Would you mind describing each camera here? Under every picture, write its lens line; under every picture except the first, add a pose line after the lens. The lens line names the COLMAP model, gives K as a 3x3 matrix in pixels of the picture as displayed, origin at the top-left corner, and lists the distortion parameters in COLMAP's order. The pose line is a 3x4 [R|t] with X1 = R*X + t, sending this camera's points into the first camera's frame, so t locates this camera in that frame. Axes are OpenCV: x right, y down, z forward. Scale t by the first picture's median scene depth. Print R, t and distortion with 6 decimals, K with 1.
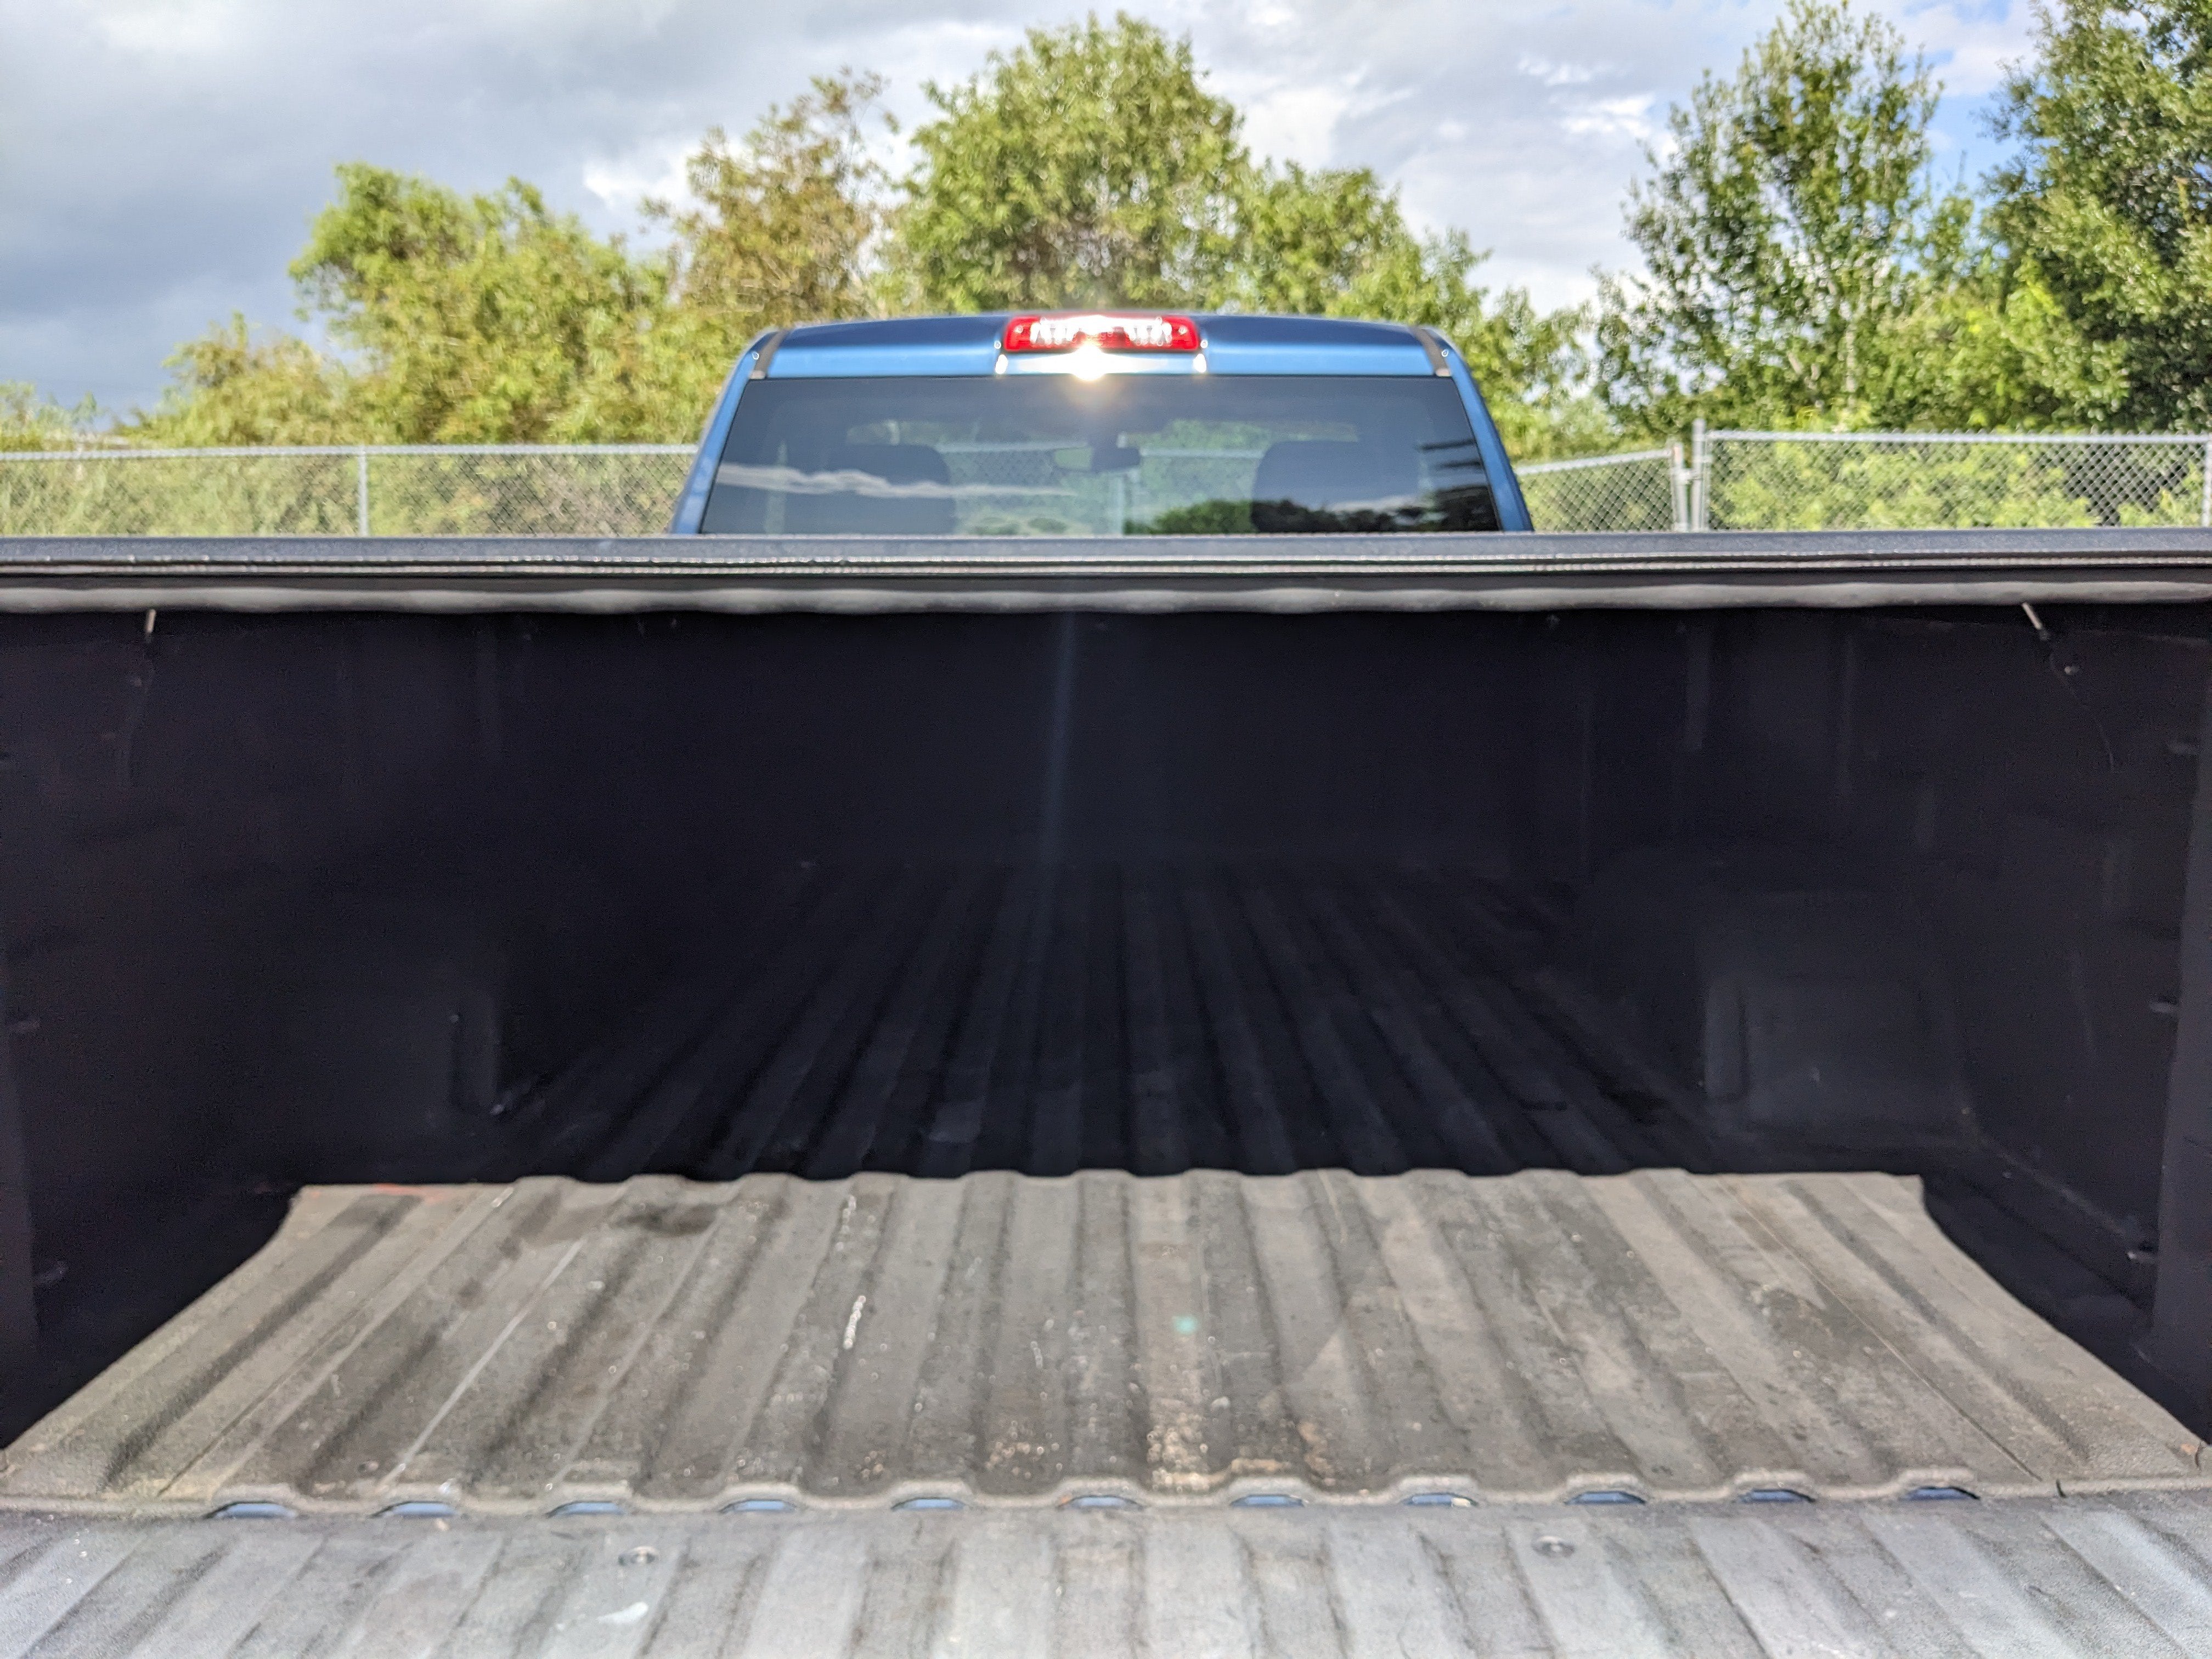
lens RADIAL K [[1746.4, 0, 1065.2], [0, 1746.4, 804.0], [0, 0, 1]] dist [0.046387, -0.078418]
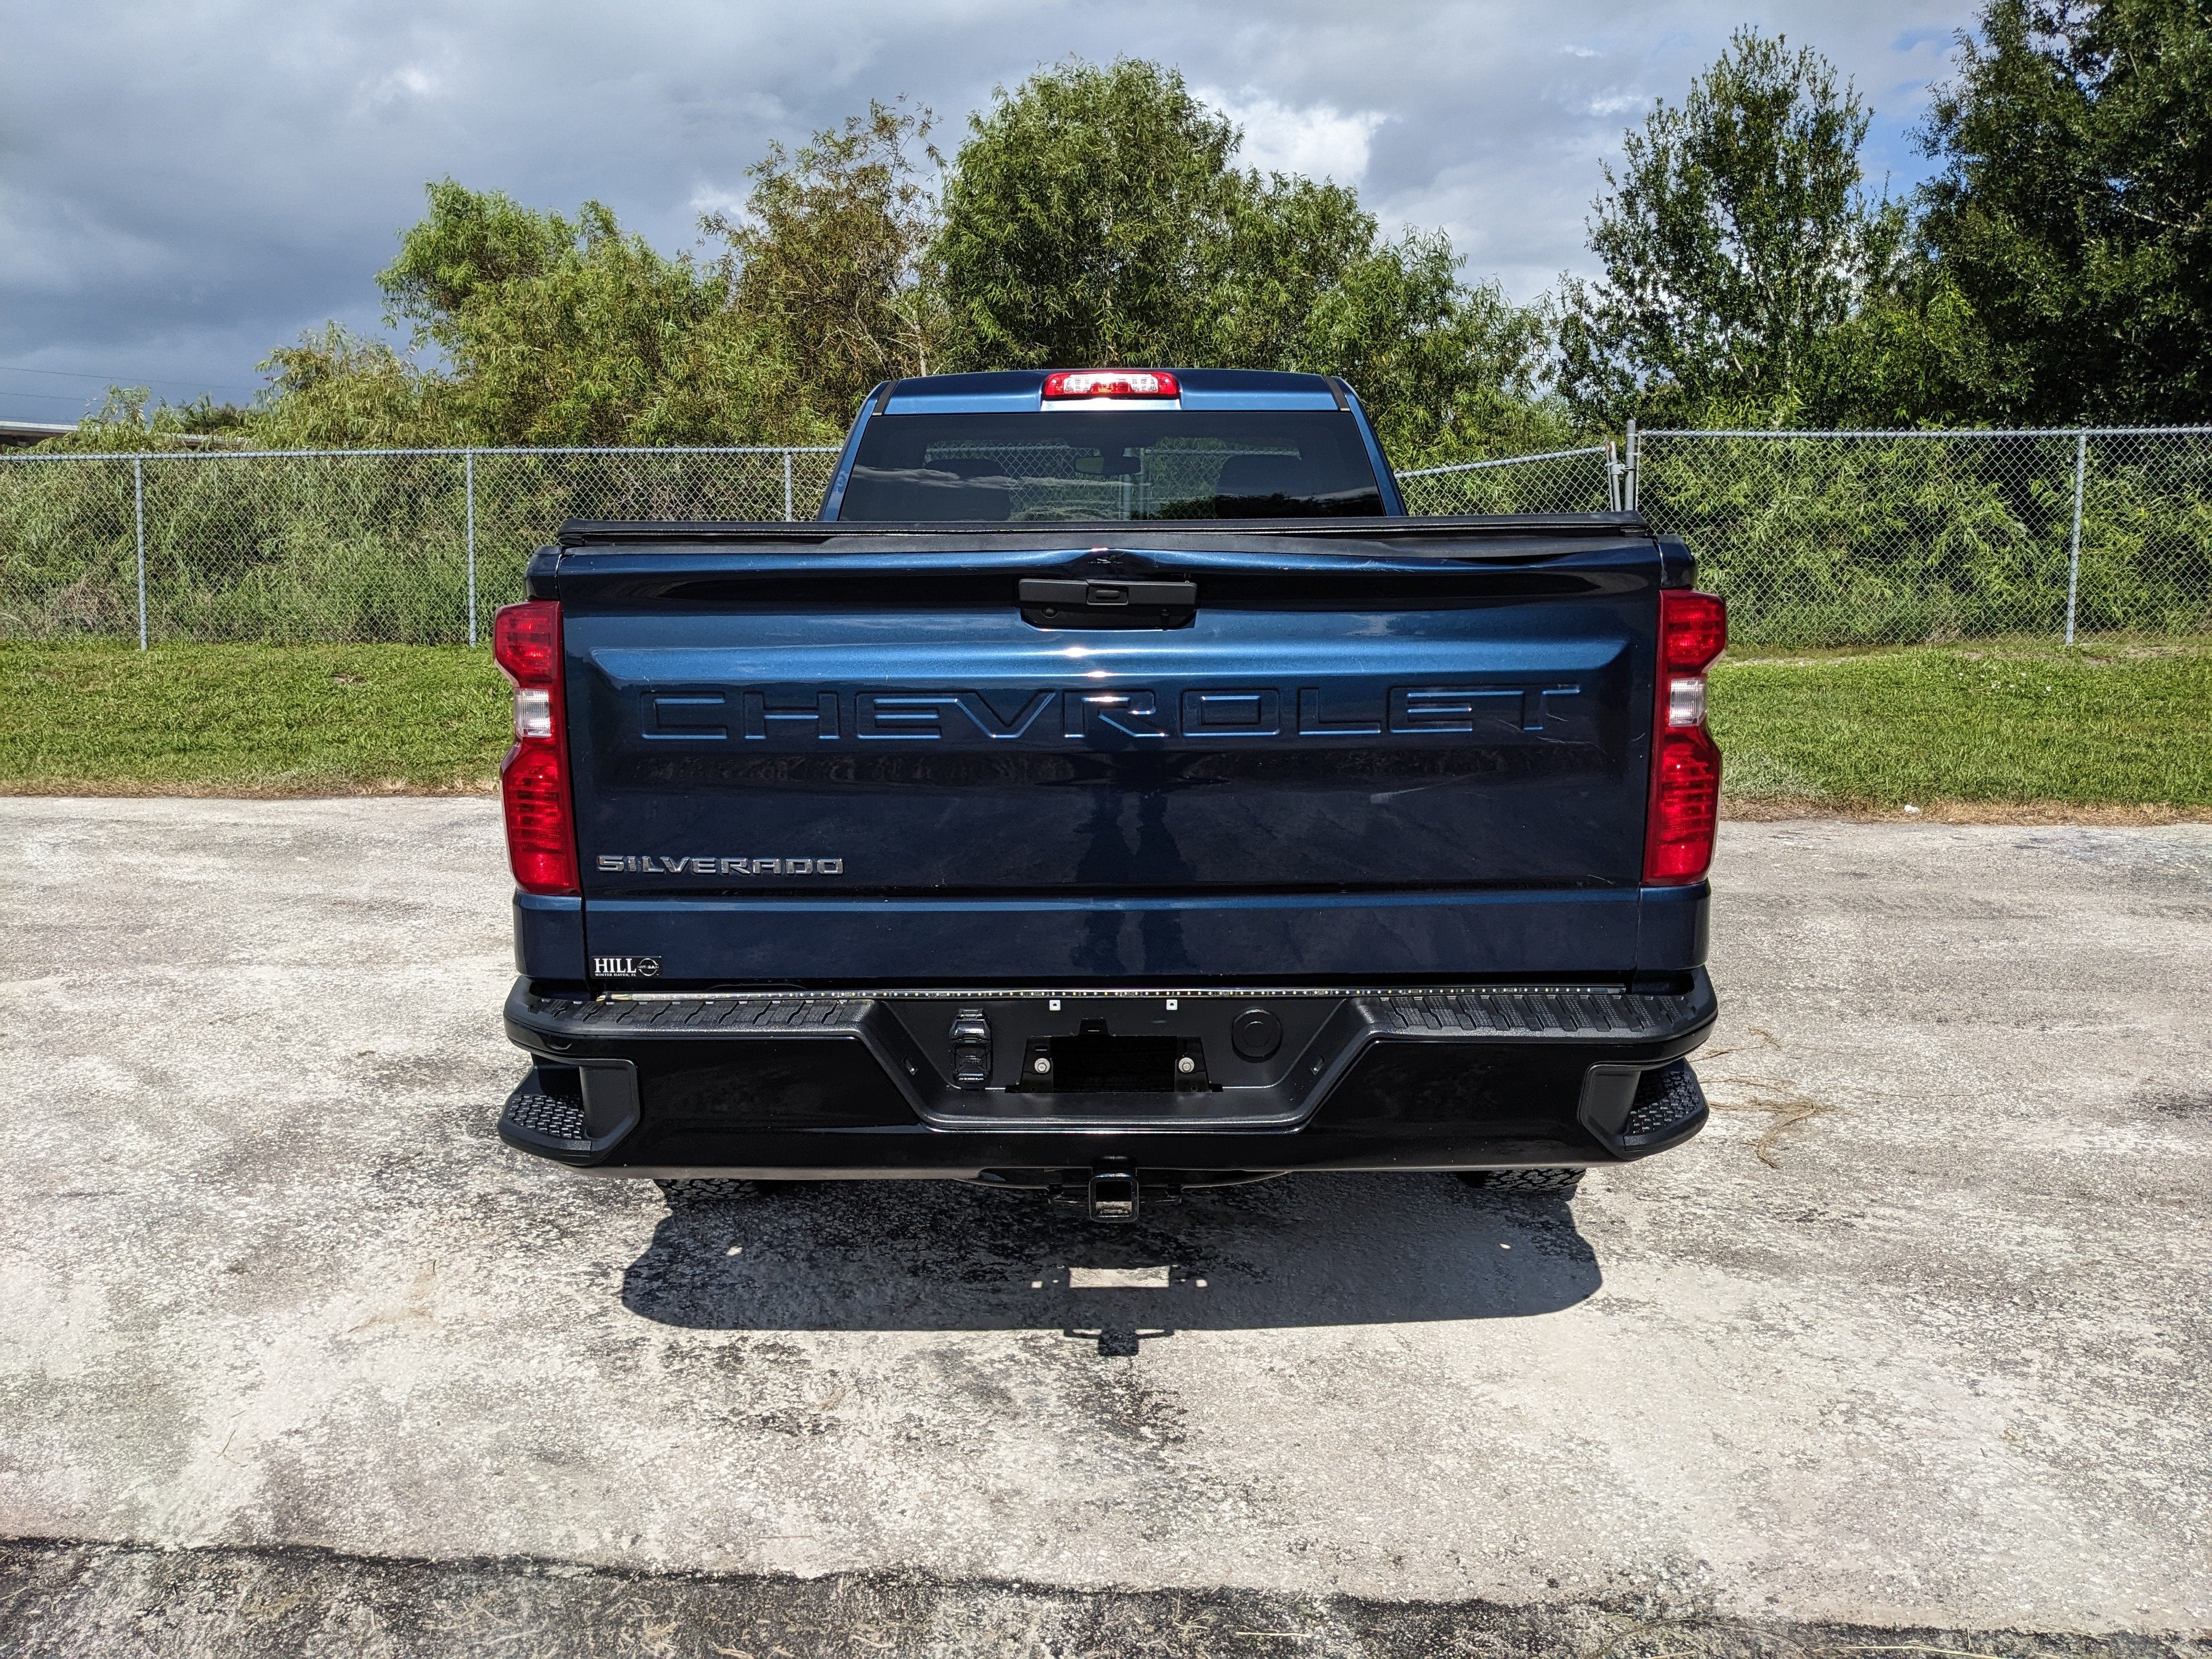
lens RADIAL K [[1746.4, 0, 1102.6], [0, 1746.4, 832.9], [0, 0, 1]] dist [0.046387, -0.078418]
pose [[0.999934, -0.007521, 0.008685, -0.000466], [0.007315, 0.999697, 0.023490, 0.018495], [-0.008859, -0.023425, 0.999686, -0.119866]]
